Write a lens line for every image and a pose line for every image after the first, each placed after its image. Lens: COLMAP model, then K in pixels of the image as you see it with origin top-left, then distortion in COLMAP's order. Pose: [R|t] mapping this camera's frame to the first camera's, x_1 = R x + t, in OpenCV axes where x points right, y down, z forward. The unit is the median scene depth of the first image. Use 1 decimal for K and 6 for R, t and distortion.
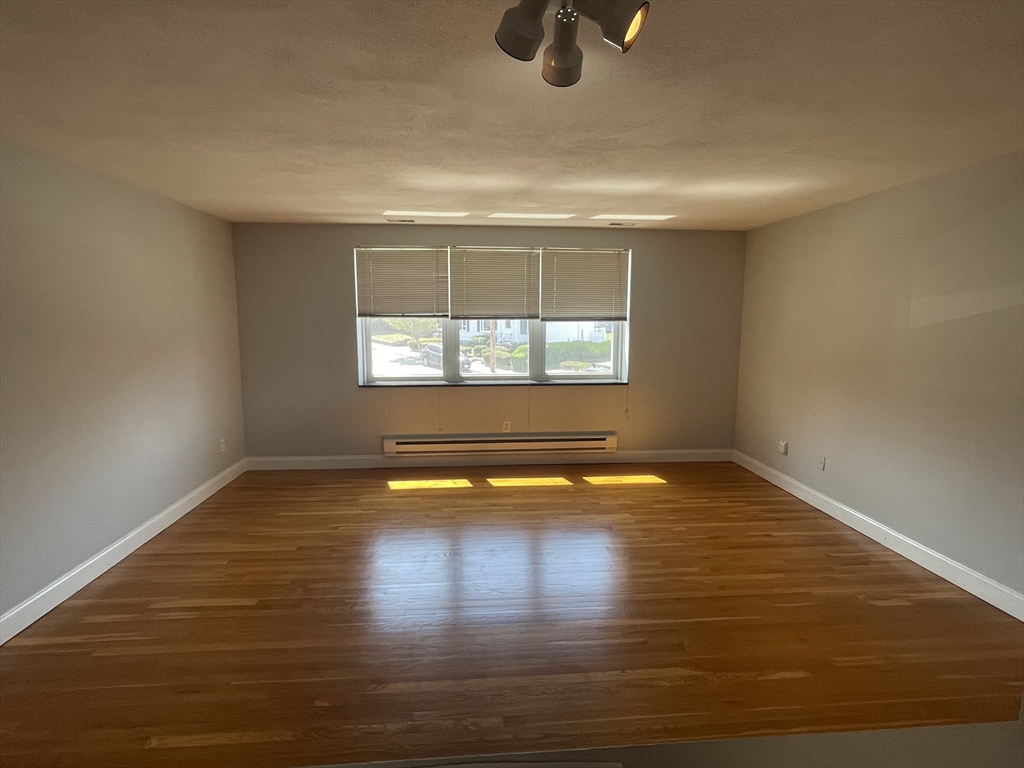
lens RADIAL K [[525.3, 0, 511.8], [0, 525.3, 383.3], [0, 0, 1]] dist [0.006100, -0.001644]
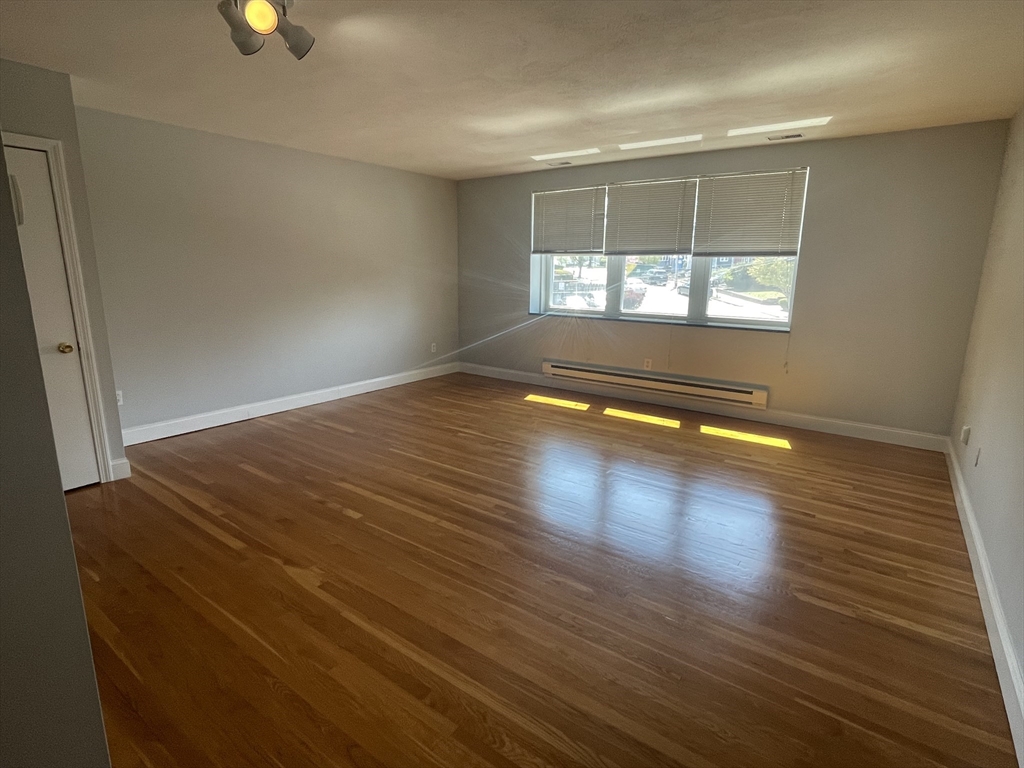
lens RADIAL K [[525.3, 0, 512.3], [0, 525.3, 382.7], [0, 0, 1]] dist [0.006100, -0.001644]
pose [[0.756768, 0.145205, -0.637352, 0.473896], [-0.094787, 0.989087, 0.112793, 0.030867], [0.646775, -0.024946, 0.762273, 0.073476]]
